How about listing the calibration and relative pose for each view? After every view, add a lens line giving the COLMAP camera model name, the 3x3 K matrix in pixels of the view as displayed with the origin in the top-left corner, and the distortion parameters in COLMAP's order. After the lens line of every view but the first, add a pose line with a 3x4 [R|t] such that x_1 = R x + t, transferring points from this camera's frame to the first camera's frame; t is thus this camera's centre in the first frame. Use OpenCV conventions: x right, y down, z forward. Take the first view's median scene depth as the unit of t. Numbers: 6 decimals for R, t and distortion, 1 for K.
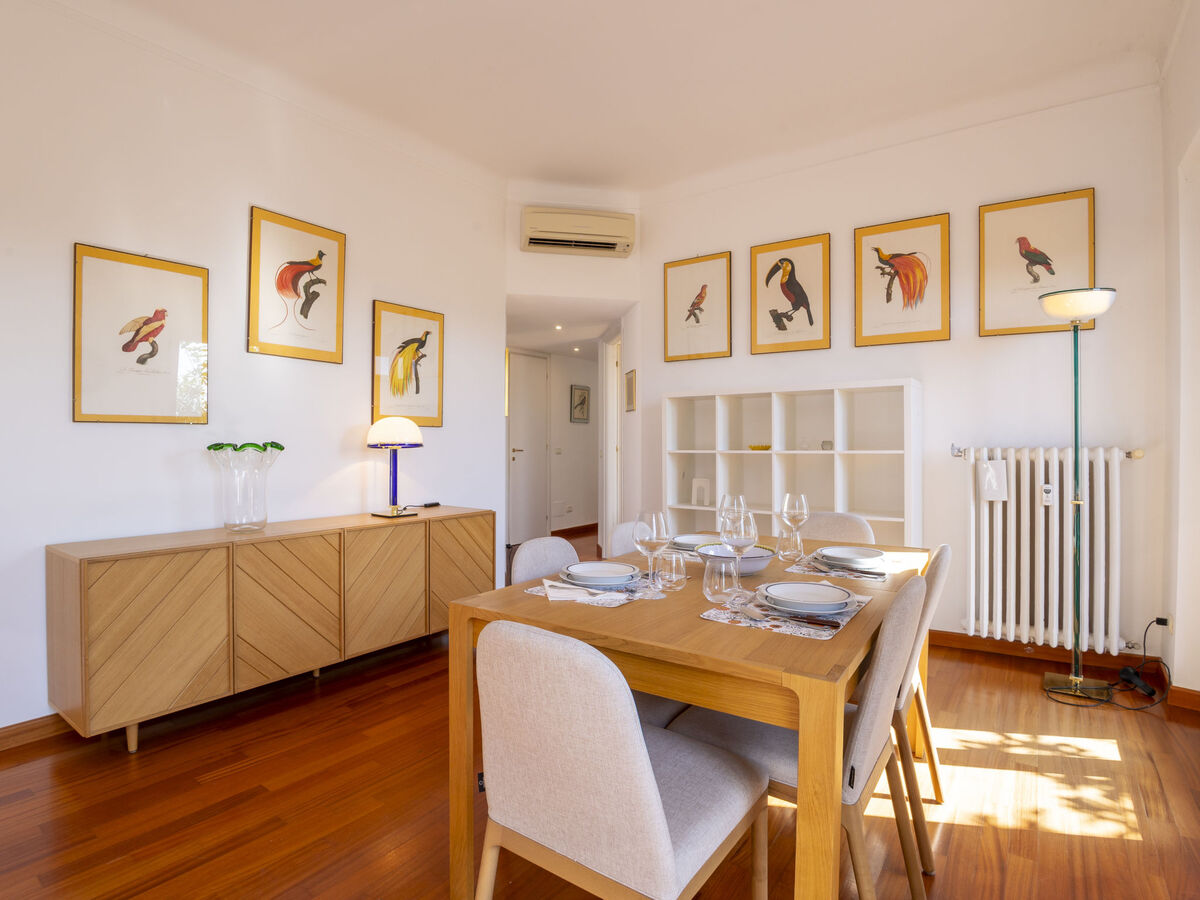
lens RADIAL K [[616.4, 0, 601.5], [0, 616.4, 430.7], [0, 0, 1]] dist [-0.039183, -0.002363]
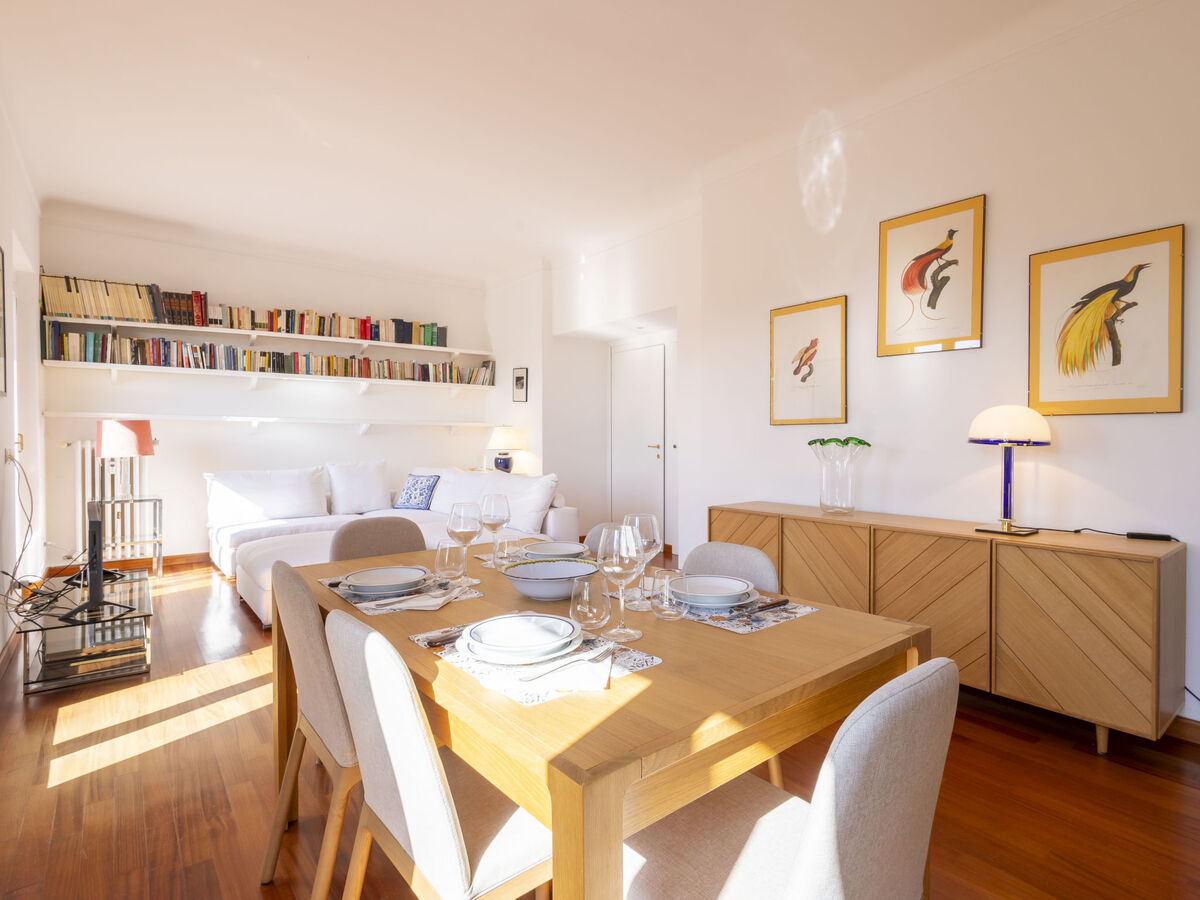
lens RADIAL K [[616.4, 0, 628.7], [0, 616.4, 446.1], [0, 0, 1]] dist [-0.039183, -0.002363]
pose [[-0.276909, 0.008646, -0.960857, 0.560623], [0.015545, 0.999869, 0.004517, 0.019412], [0.960771, -0.013686, -0.277007, 0.789148]]
